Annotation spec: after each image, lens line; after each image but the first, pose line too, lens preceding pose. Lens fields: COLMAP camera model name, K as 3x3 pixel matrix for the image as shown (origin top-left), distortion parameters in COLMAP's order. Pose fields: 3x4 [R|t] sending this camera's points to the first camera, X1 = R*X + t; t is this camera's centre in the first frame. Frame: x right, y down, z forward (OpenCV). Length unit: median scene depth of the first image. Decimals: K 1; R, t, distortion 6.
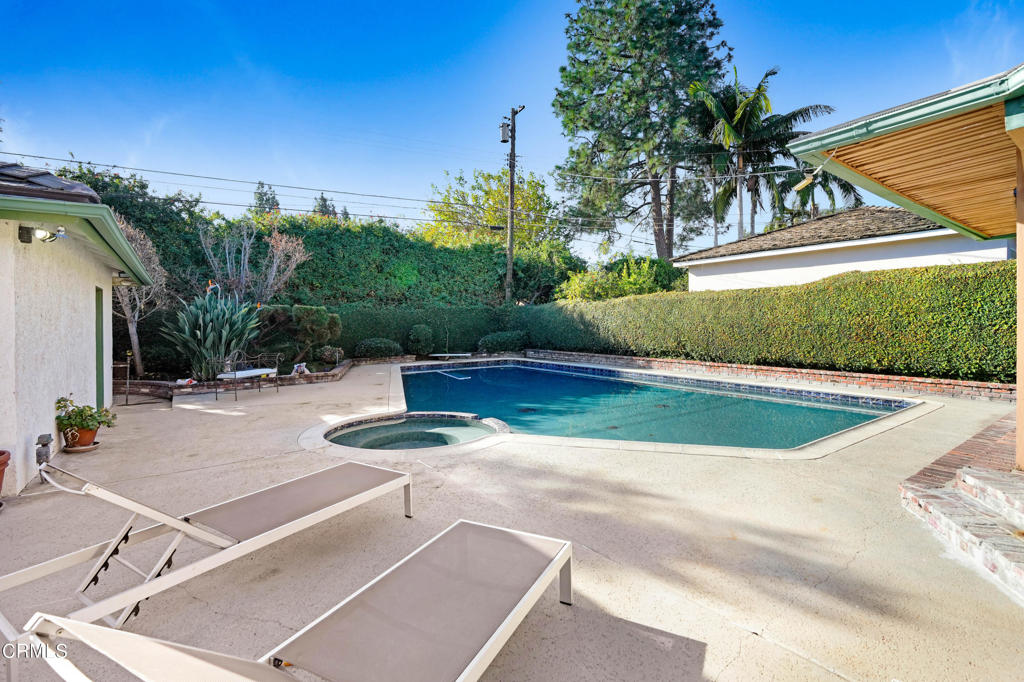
lens RADIAL K [[466.8, 0, 509.5], [0, 466.8, 323.6], [0, 0, 1]] dist [-0.002417, 0.000885]
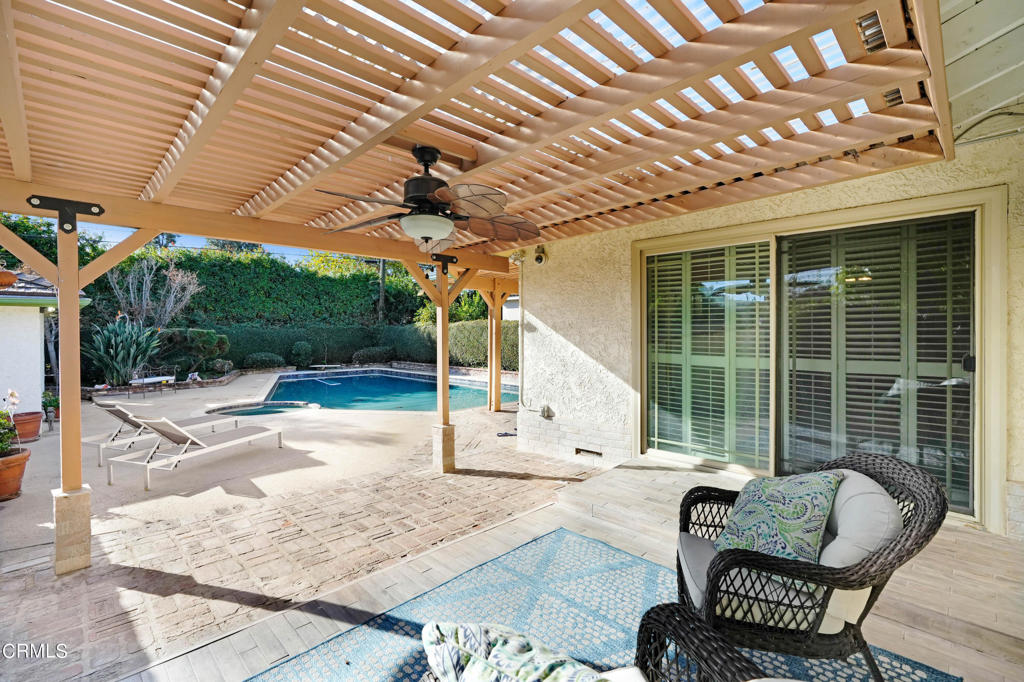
lens RADIAL K [[466.8, 0, 503.5], [0, 466.8, 341.0], [0, 0, 1]] dist [-0.002417, 0.000885]
pose [[0.987932, 0.003440, 0.154847, 0.141482], [-0.005837, 0.999870, 0.015028, -0.019960], [-0.154775, -0.015750, 0.987824, -0.291916]]
